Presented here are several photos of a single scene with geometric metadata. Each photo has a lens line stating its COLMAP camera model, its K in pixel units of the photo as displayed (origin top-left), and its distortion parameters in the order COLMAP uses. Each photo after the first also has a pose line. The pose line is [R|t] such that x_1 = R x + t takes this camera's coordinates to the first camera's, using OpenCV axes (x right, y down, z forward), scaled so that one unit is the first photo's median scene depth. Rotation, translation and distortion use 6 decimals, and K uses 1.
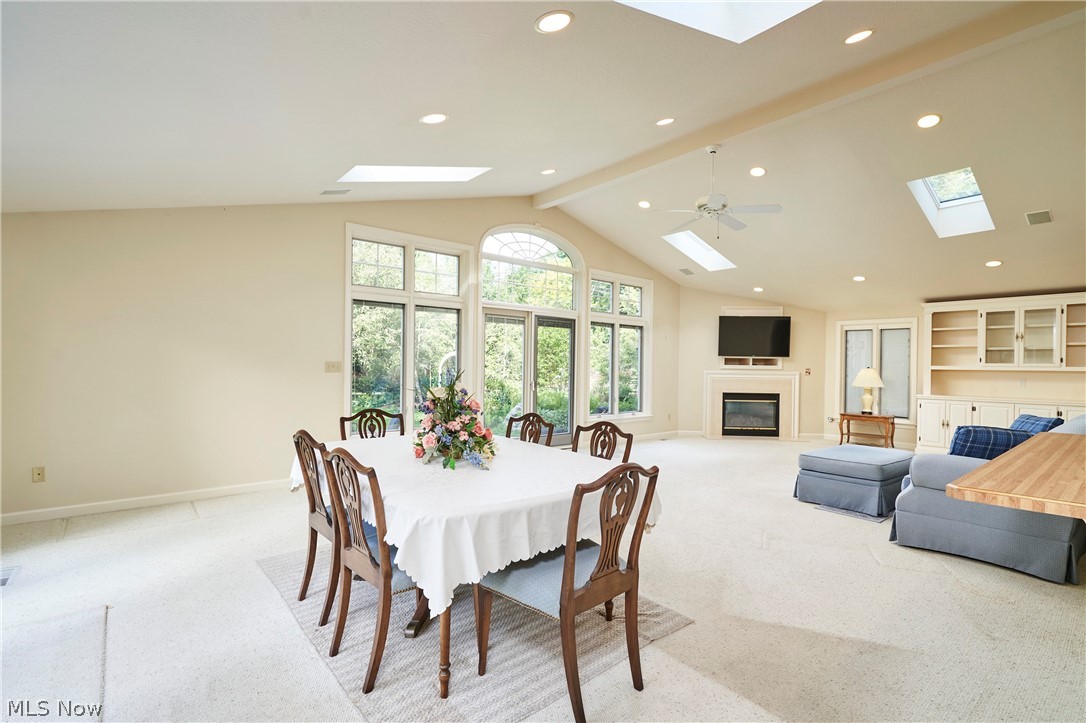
lens RADIAL K [[504.5, 0, 541.8], [0, 504.5, 364.7], [0, 0, 1]] dist [0.000222, -0.004814]
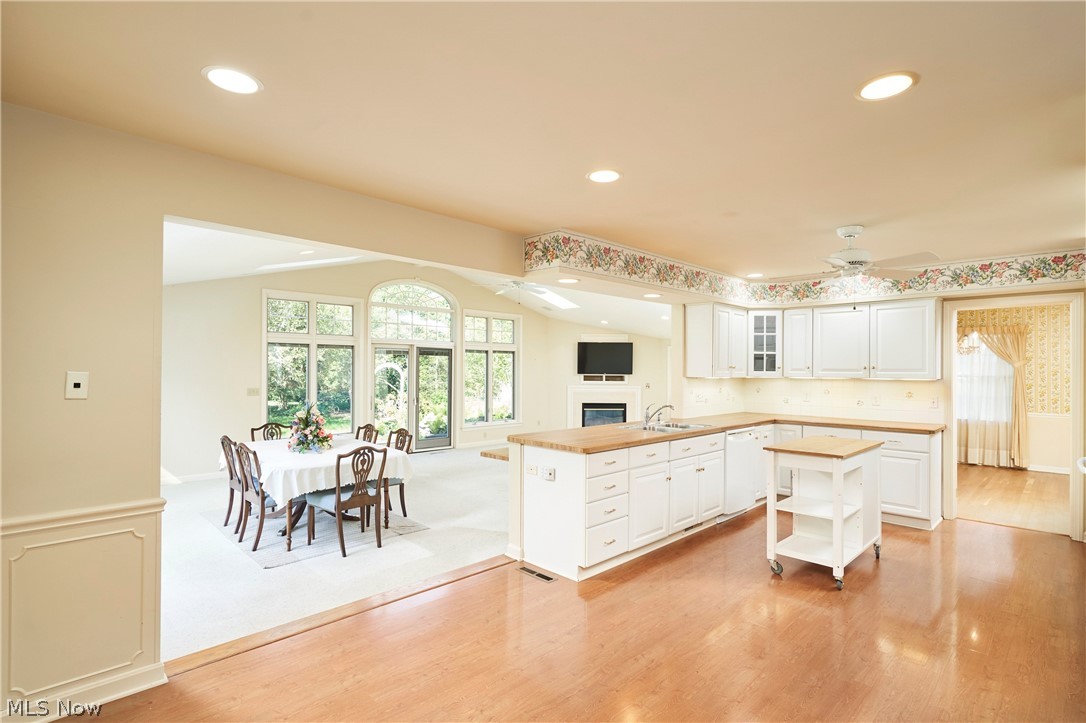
lens RADIAL K [[526.5, 0, 543.0], [0, 526.5, 361.5], [0, 0, 1]] dist [-0.009760, 0.000056]
pose [[0.996608, -0.006313, 0.082051, 0.216738], [0.007380, 0.999892, -0.012704, -0.044918], [-0.081962, 0.013266, 0.996547, -0.416281]]
